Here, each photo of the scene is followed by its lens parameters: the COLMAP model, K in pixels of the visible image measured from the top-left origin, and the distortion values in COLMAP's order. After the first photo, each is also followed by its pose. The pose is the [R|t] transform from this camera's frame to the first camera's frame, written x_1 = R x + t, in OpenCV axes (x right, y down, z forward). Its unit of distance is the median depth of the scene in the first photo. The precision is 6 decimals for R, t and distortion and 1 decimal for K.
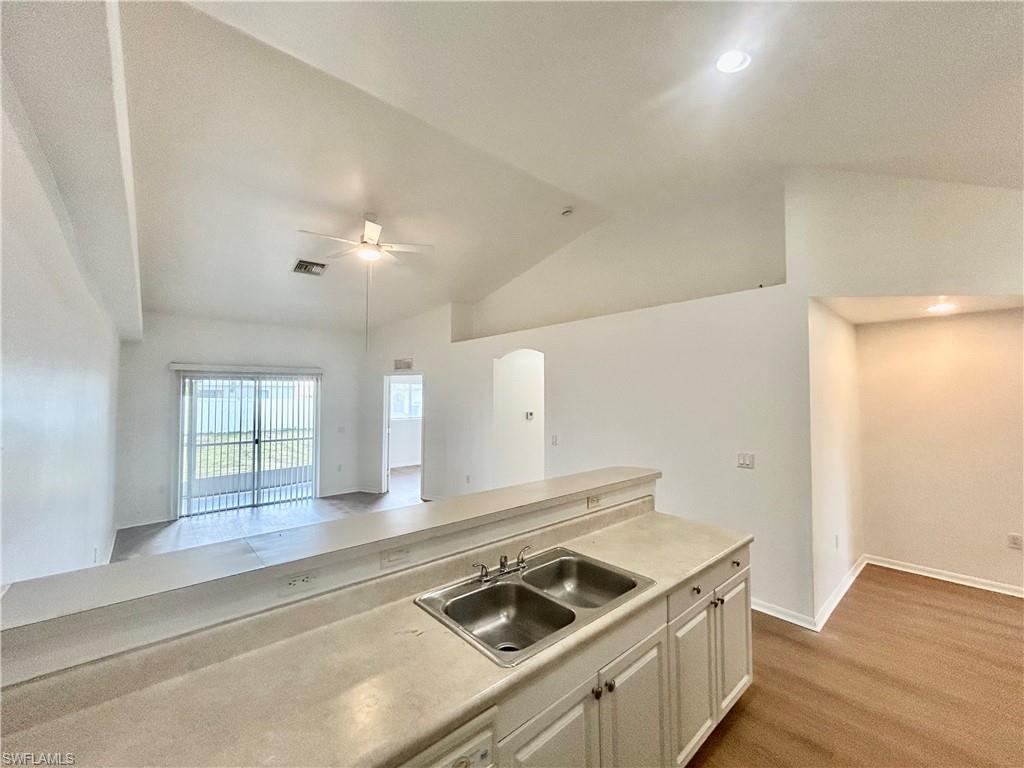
lens RADIAL K [[408.3, 0, 512.0], [0, 408.3, 384.0], [0, 0, 1]] dist [0.000982, -0.000062]
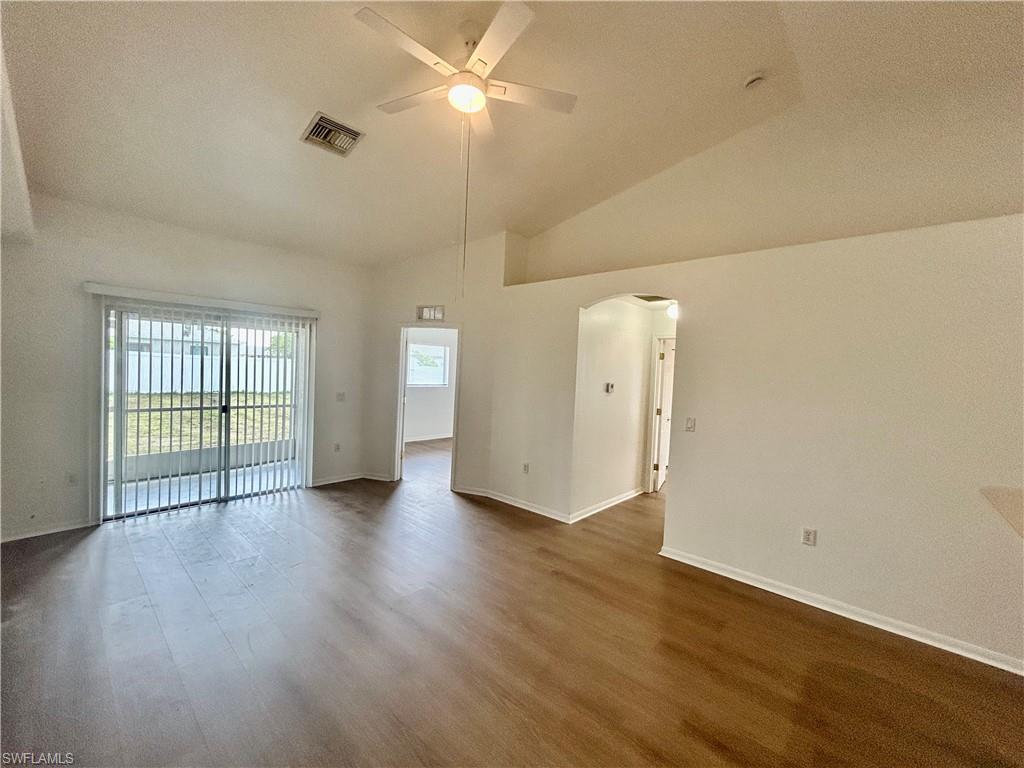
lens RADIAL K [[408.3, 0, 512.0], [0, 408.3, 384.0], [0, 0, 1]] dist [0.000982, -0.000062]
pose [[0.991967, 0.045154, 0.118163, -0.225080], [-0.052494, 0.996831, 0.059762, 0.033614], [-0.115090, -0.065485, 0.991194, 0.259831]]
